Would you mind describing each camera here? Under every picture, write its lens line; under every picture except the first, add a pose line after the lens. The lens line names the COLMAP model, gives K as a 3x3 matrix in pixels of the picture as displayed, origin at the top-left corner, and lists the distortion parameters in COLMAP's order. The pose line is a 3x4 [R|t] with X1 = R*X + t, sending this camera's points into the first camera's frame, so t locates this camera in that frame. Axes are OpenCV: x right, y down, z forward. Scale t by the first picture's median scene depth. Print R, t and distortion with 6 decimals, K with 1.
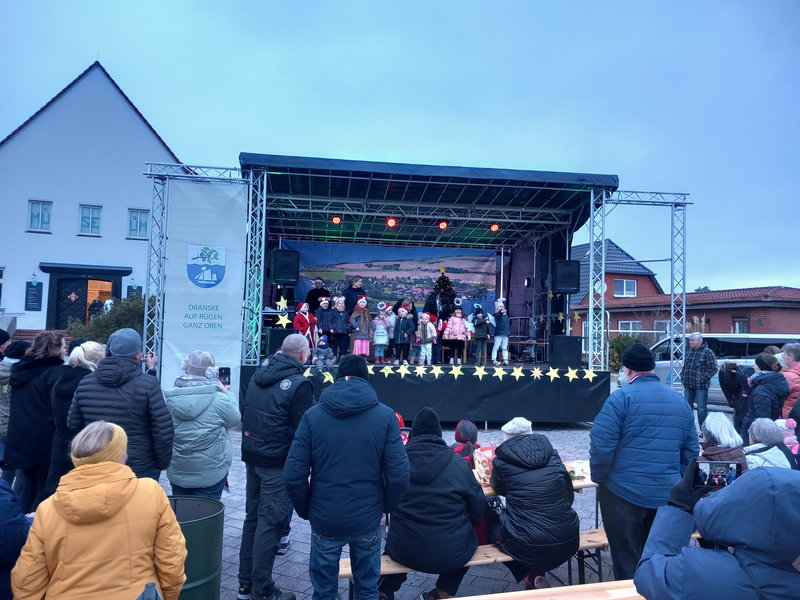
lens RADIAL K [[622.6, 0, 396.8], [0, 622.6, 301.1], [0, 0, 1]] dist [0.031694, -0.001746]
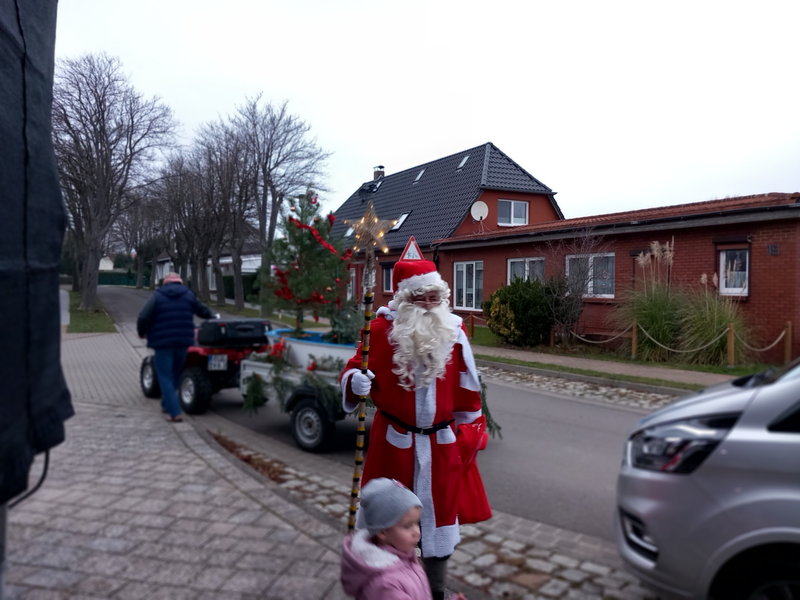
lens RADIAL K [[610.3, 0, 400.0], [0, 610.3, 300.0], [0, 0, 1]] dist [0.002733, -0.000901]
pose [[0.979889, -0.021571, 0.198375, 0.331837], [0.006702, 0.997137, 0.075320, 0.068618], [-0.199432, -0.072476, 0.977228, 1.107281]]
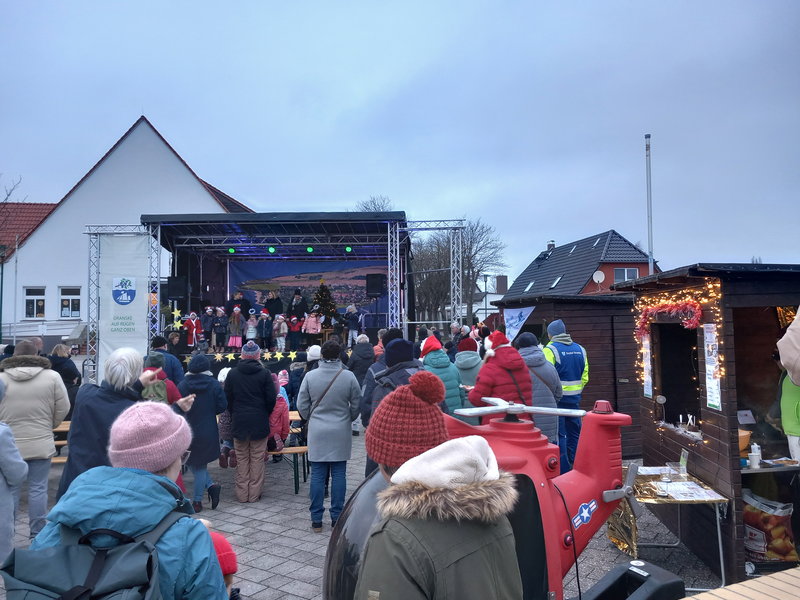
lens RADIAL K [[622.6, 0, 396.8], [0, 622.6, 301.1], [0, 0, 1]] dist [0.031694, -0.001746]
pose [[0.983551, -0.038412, -0.176497, 0.516280], [0.040784, 0.999120, 0.009828, -0.015717], [0.175964, -0.016865, 0.984252, -0.322923]]
